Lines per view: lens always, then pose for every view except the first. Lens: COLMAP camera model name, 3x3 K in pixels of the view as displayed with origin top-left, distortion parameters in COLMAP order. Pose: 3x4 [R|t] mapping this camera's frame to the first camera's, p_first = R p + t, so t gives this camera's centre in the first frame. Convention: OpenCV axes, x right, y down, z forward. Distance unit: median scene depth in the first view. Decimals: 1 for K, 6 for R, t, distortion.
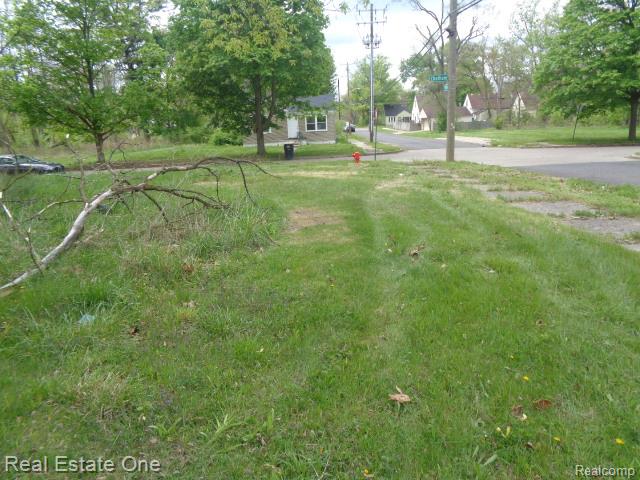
lens RADIAL K [[478.3, 0, 318.5], [0, 478.3, 244.4], [0, 0, 1]] dist [0.003912, 0.011840]
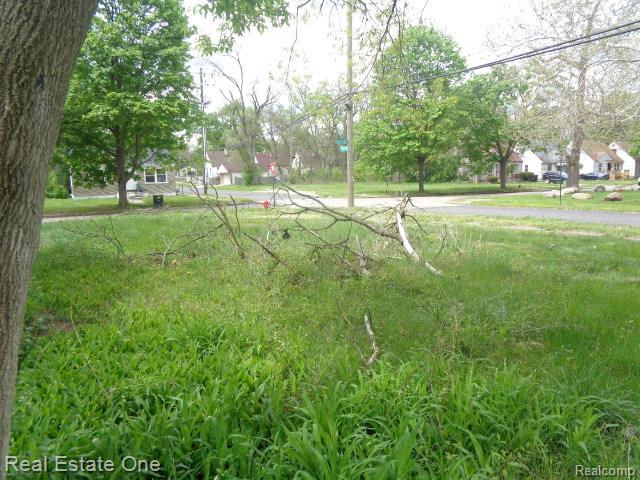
lens RADIAL K [[478.3, 0, 316.8], [0, 478.3, 242.6], [0, 0, 1]] dist [0.003912, 0.011840]
pose [[0.888710, -0.045470, 0.456210, -0.195099], [0.097102, 0.991163, -0.090370, 0.005122], [-0.448069, 0.124612, 0.885272, -0.001889]]
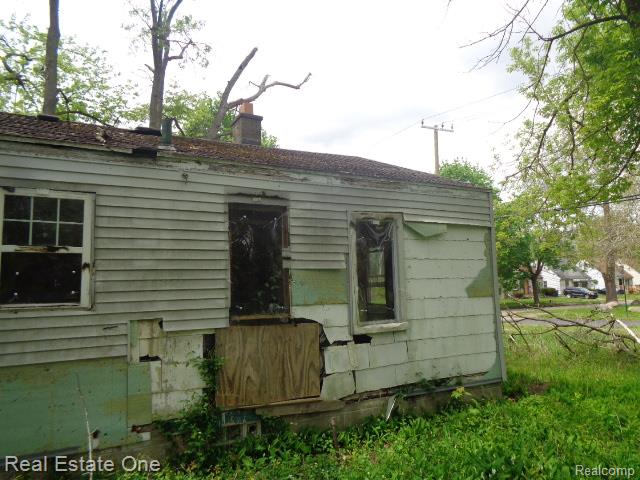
lens RADIAL K [[478.3, 0, 330.4], [0, 478.3, 238.3], [0, 0, 1]] dist [0.003912, 0.011840]
pose [[0.873881, 0.069725, 0.481113, -0.365766], [0.105491, 0.938882, -0.327678, 0.007742], [-0.474556, 0.337105, 0.813116, -0.008563]]
